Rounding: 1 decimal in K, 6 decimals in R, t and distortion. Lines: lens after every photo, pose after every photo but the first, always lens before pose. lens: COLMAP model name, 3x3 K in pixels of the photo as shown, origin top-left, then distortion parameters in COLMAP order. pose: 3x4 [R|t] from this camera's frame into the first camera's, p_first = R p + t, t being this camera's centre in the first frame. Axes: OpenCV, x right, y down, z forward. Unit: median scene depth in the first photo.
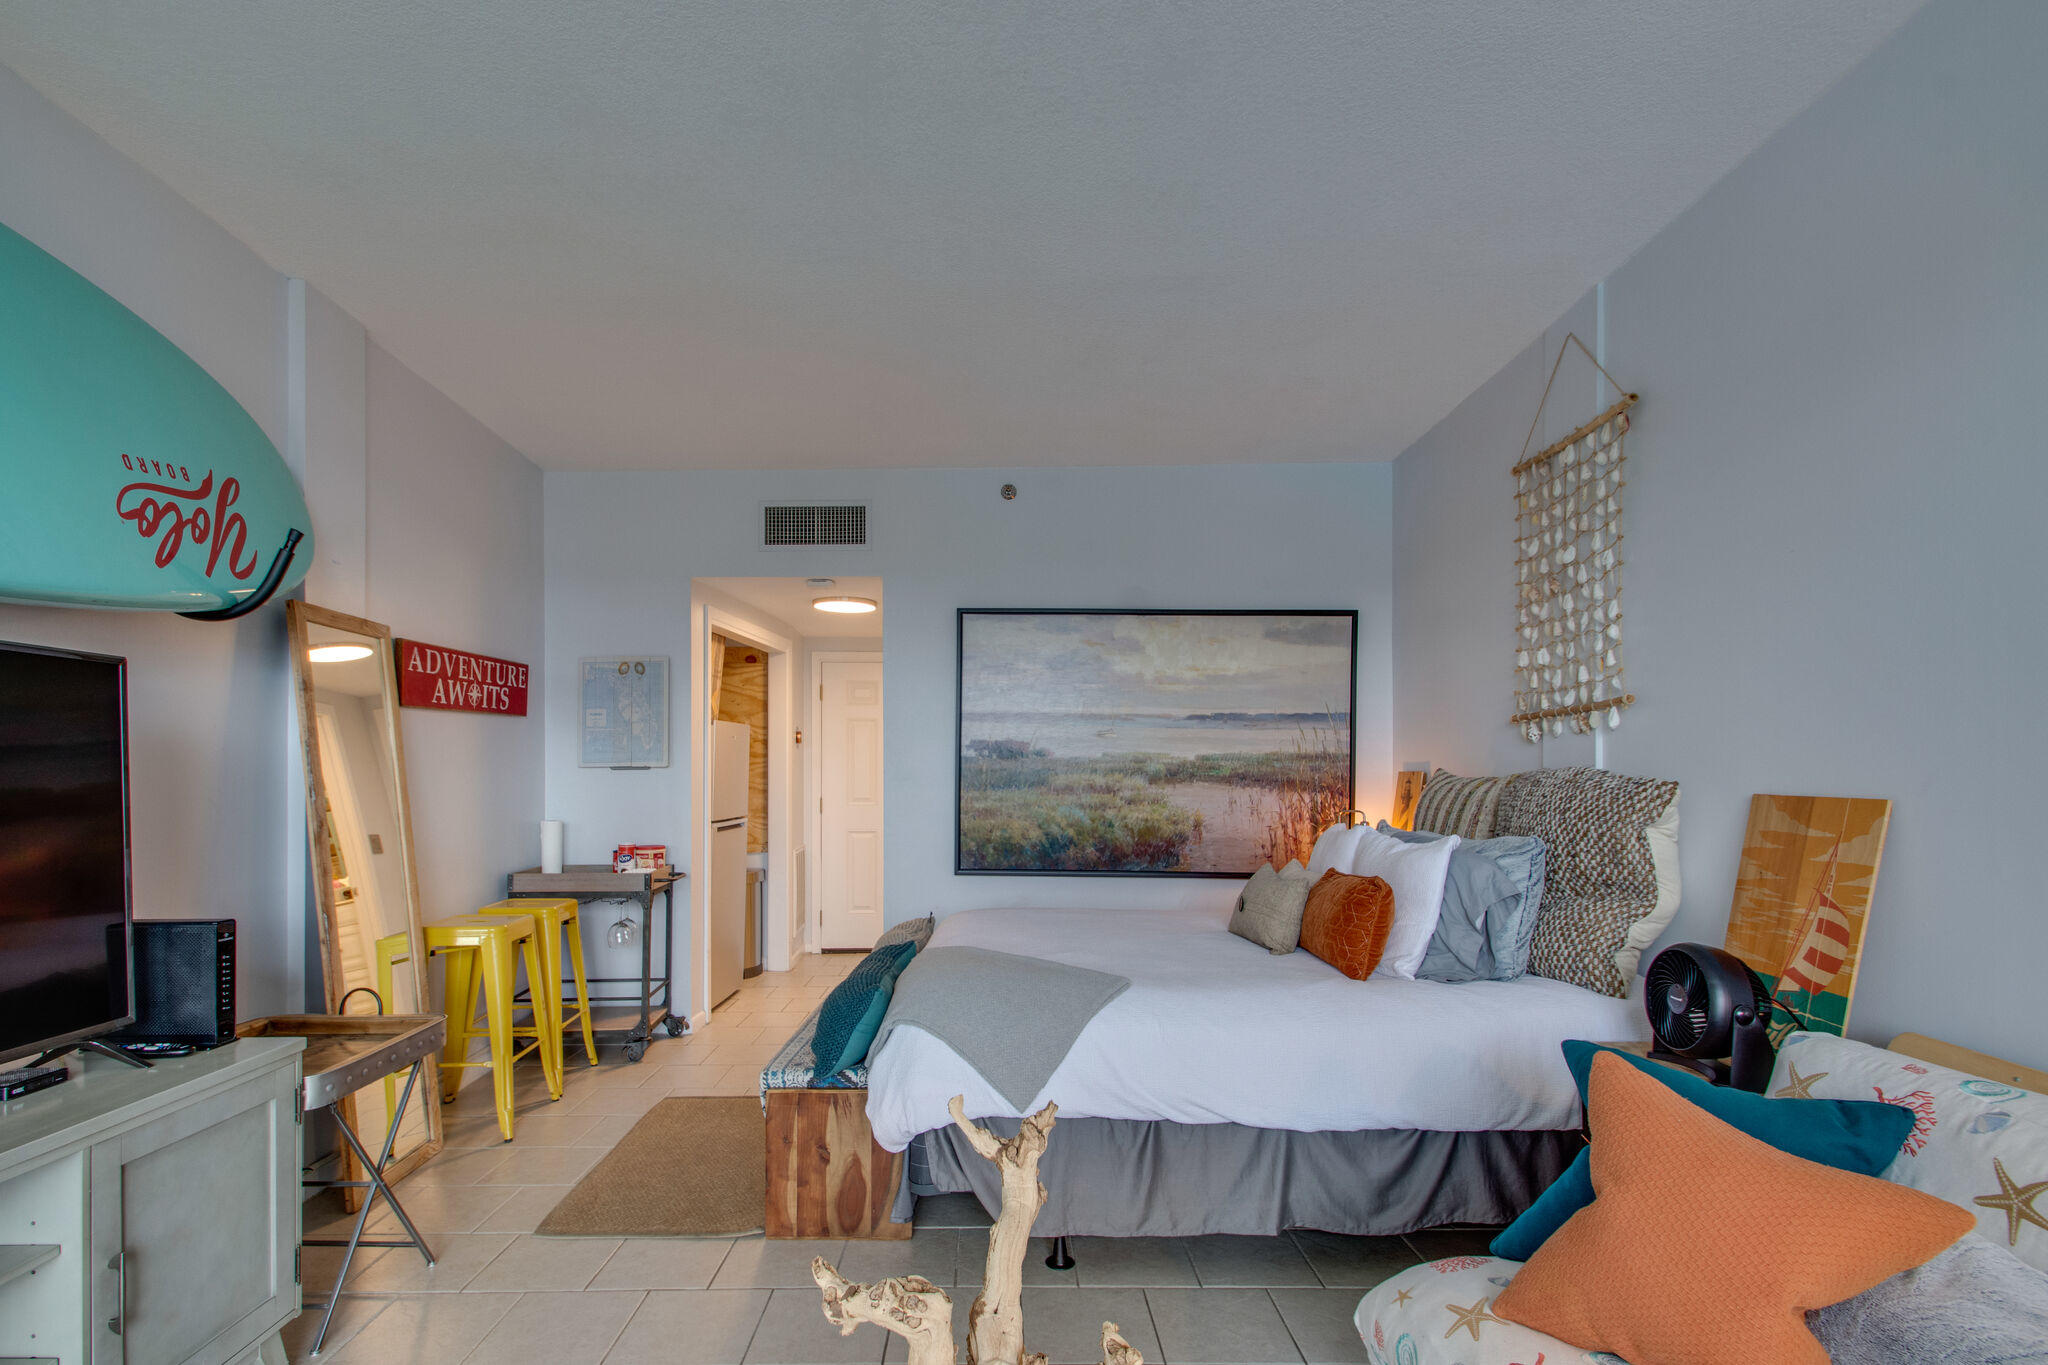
lens RADIAL K [[947.1, 0, 980.7], [0, 947.1, 772.2], [0, 0, 1]] dist [0.015212, -0.003410]
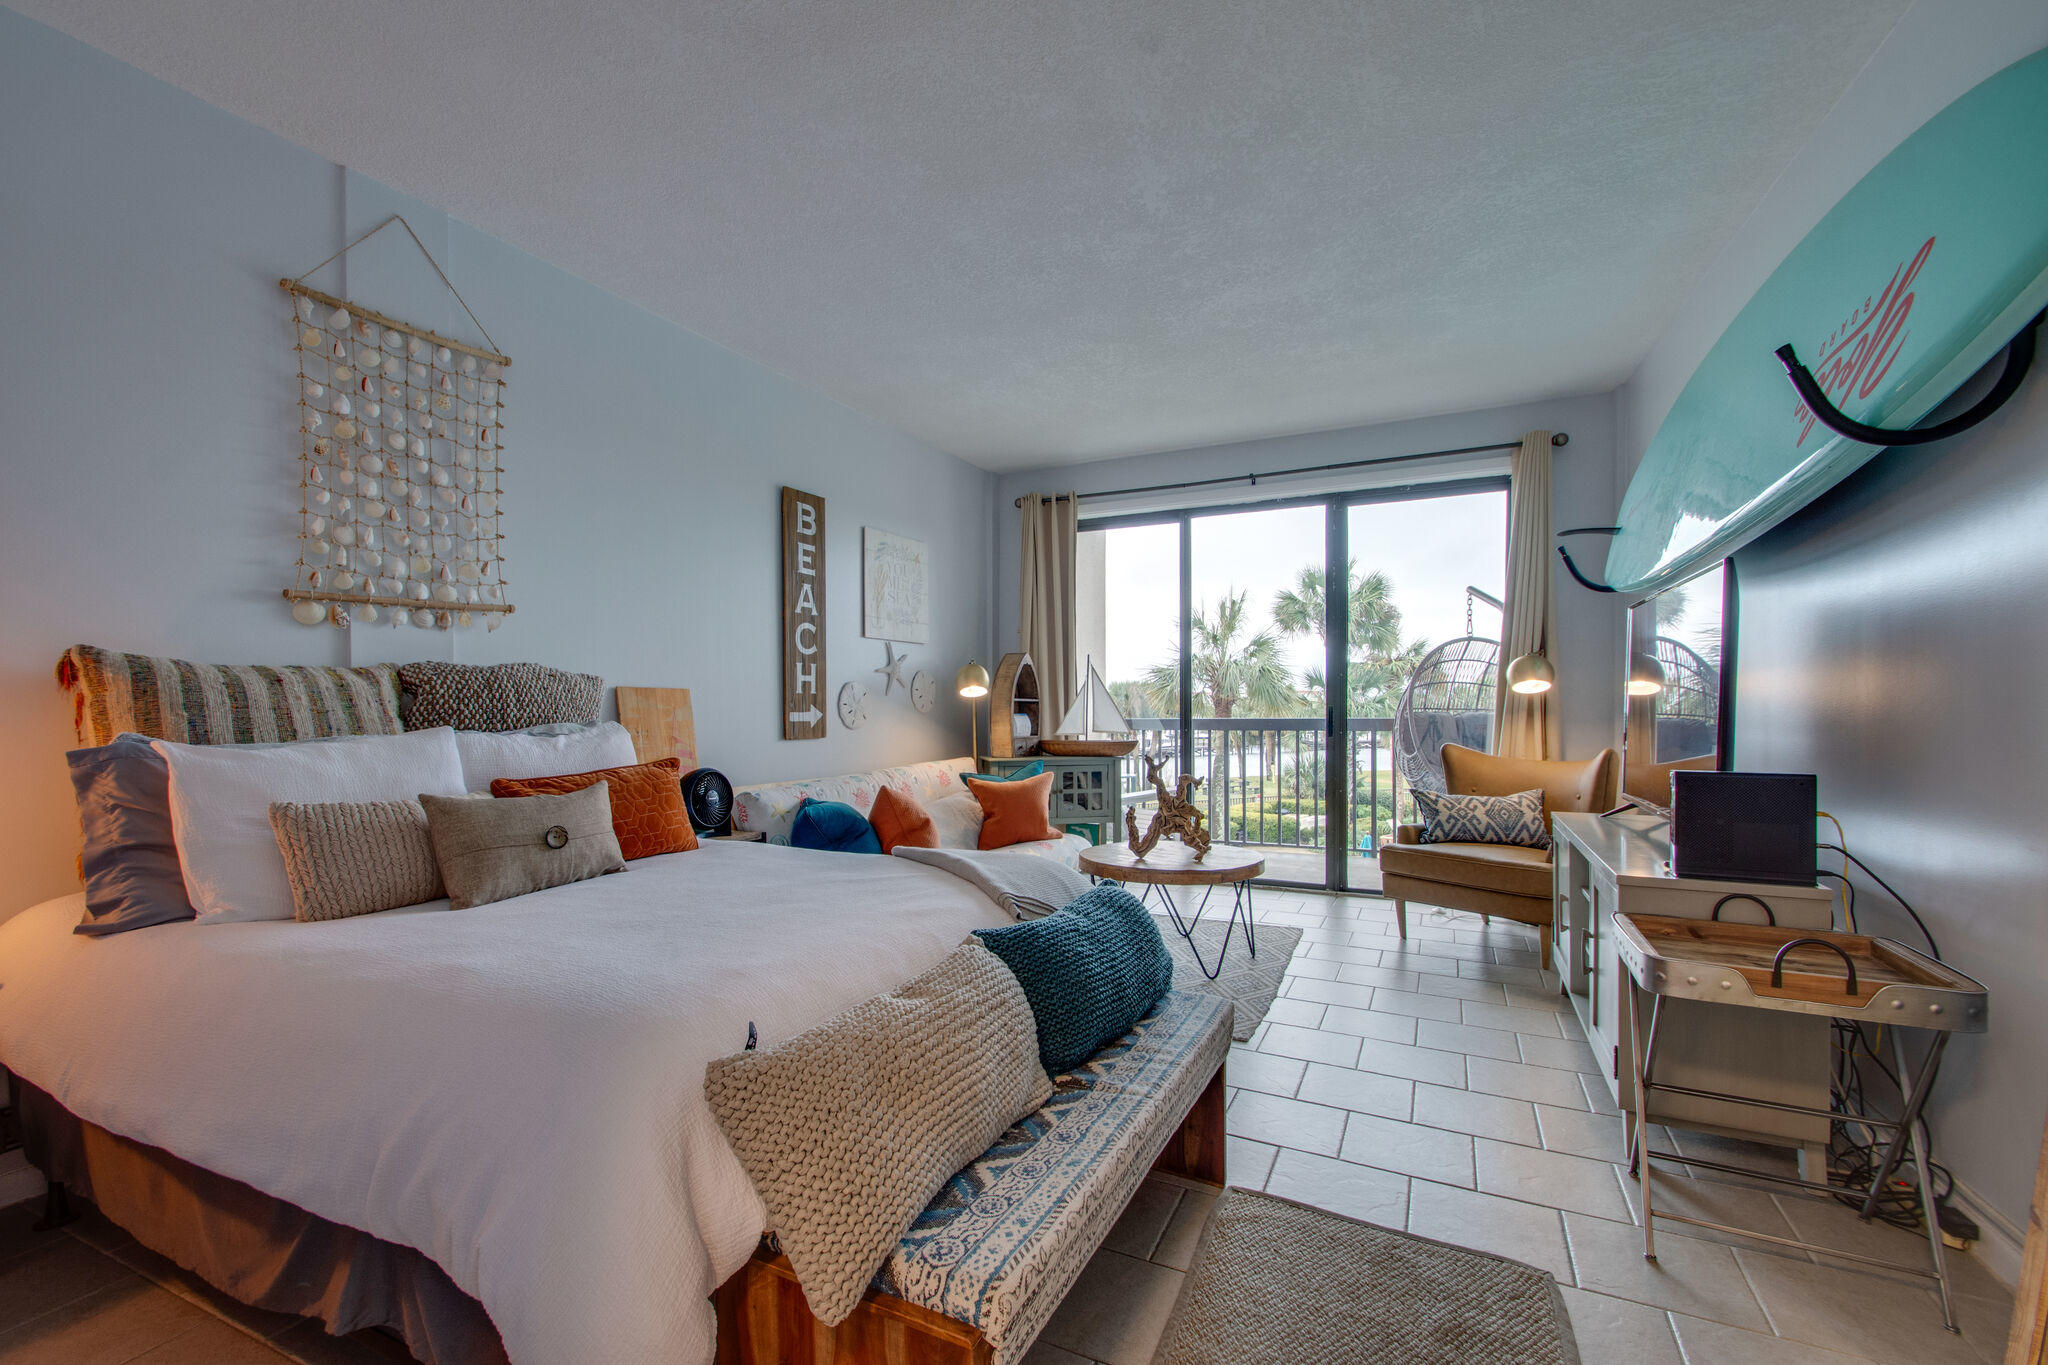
lens RADIAL K [[894.1, 0, 992.3], [0, 894.1, 710.7], [0, 0, 1]] dist [0.019172, -0.008070]
pose [[-0.896537, 0.002567, 0.442961, -0.306853], [0.003699, 0.999992, 0.001693, 0.042920], [-0.442953, 0.003157, -0.896539, 1.405126]]
